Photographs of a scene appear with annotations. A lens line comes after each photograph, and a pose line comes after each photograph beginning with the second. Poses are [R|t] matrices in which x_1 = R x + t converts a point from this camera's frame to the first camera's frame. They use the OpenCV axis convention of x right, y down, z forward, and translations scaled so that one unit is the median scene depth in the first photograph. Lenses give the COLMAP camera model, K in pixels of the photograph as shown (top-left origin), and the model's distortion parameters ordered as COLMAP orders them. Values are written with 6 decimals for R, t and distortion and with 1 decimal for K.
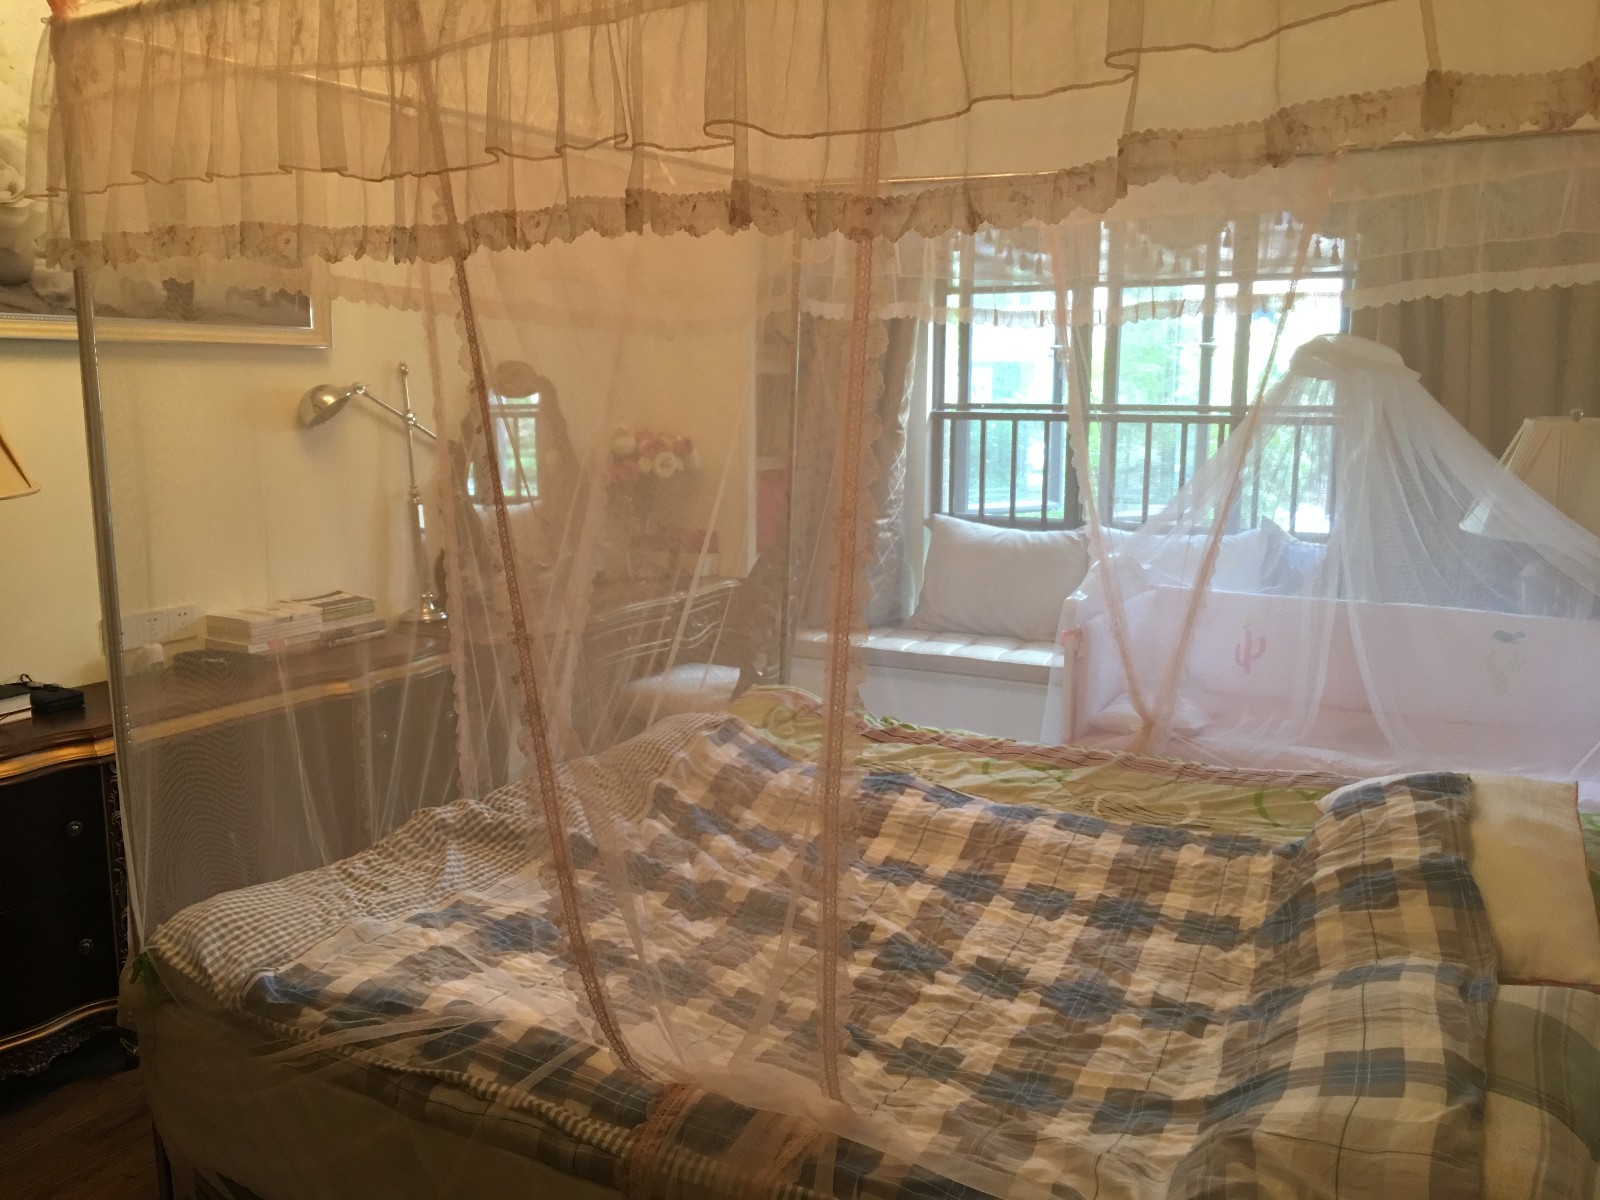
lens RADIAL K [[1360.6, 0, 800.0], [0, 1360.6, 600.0], [0, 0, 1]] dist [0.008634, -0.000688]
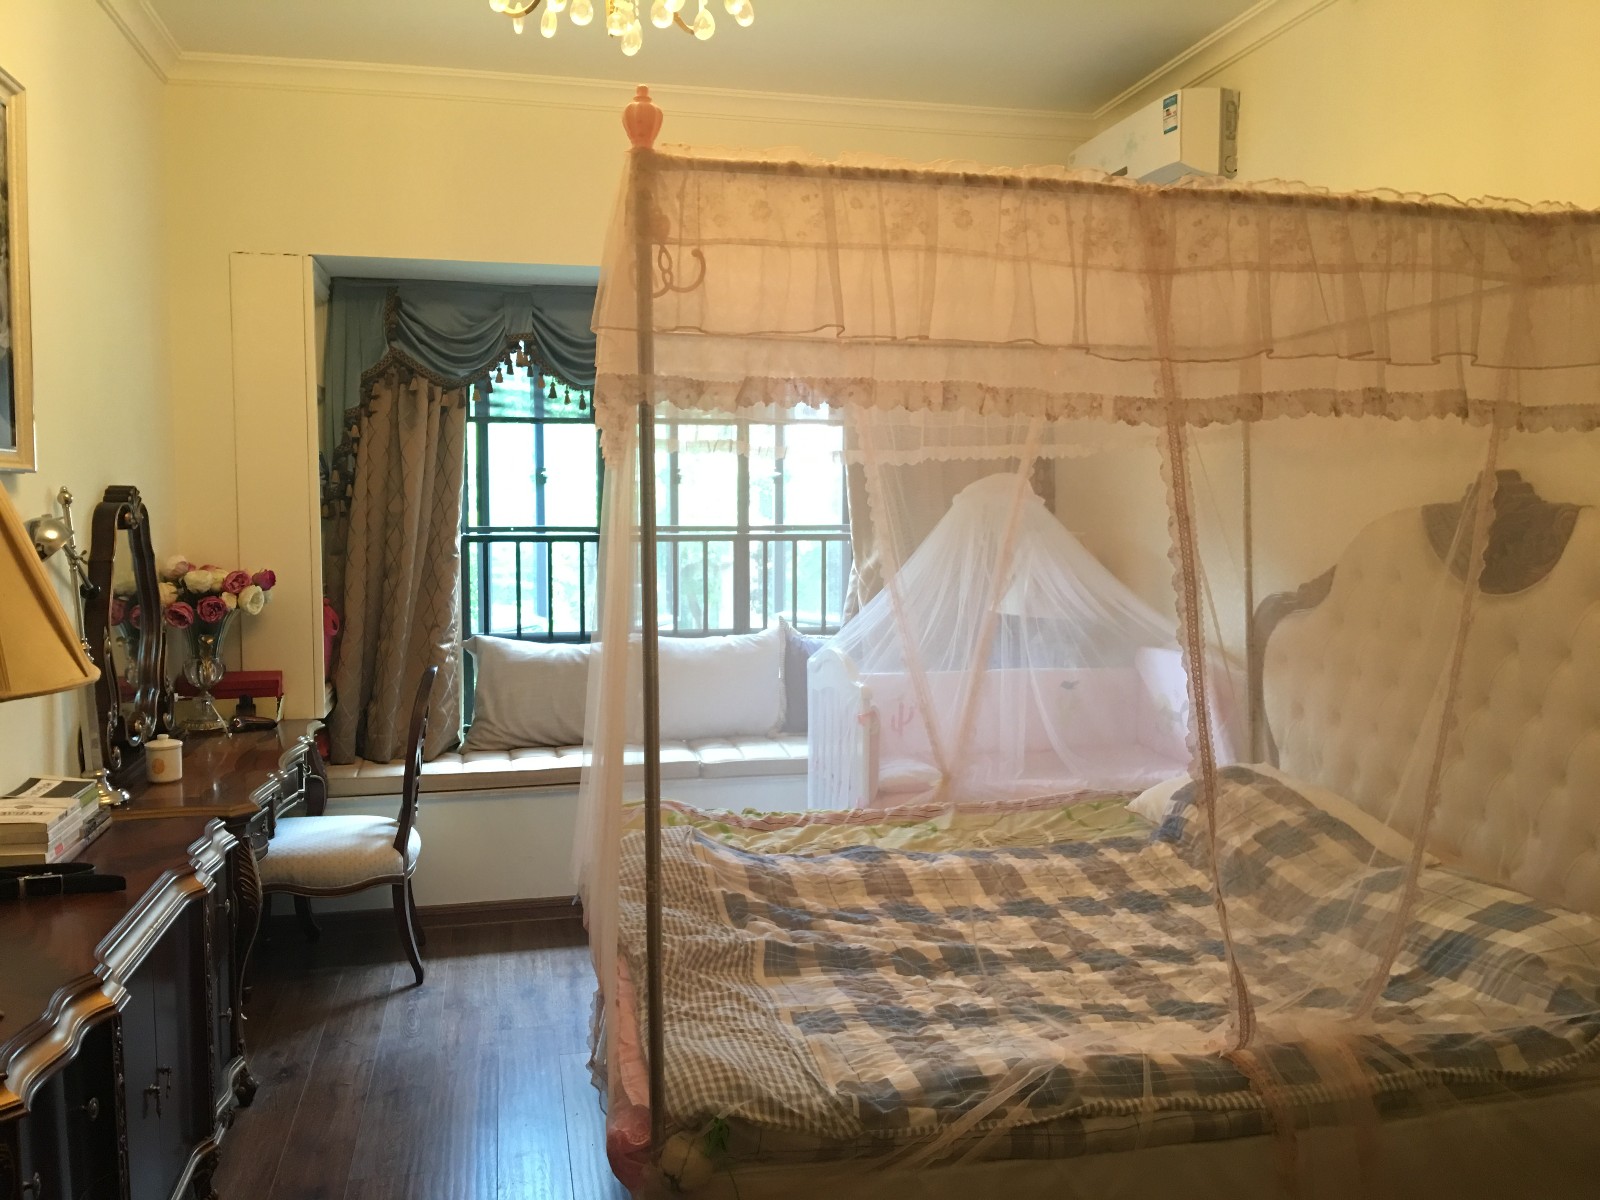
lens RADIAL K [[1360.6, 0, 800.0], [0, 1360.6, 600.0], [0, 0, 1]] dist [0.008634, -0.000688]
pose [[0.740701, -0.052809, 0.669756, -0.724865], [0.109791, 0.993019, -0.043123, -0.035052], [-0.662803, 0.105474, 0.741328, 0.156177]]
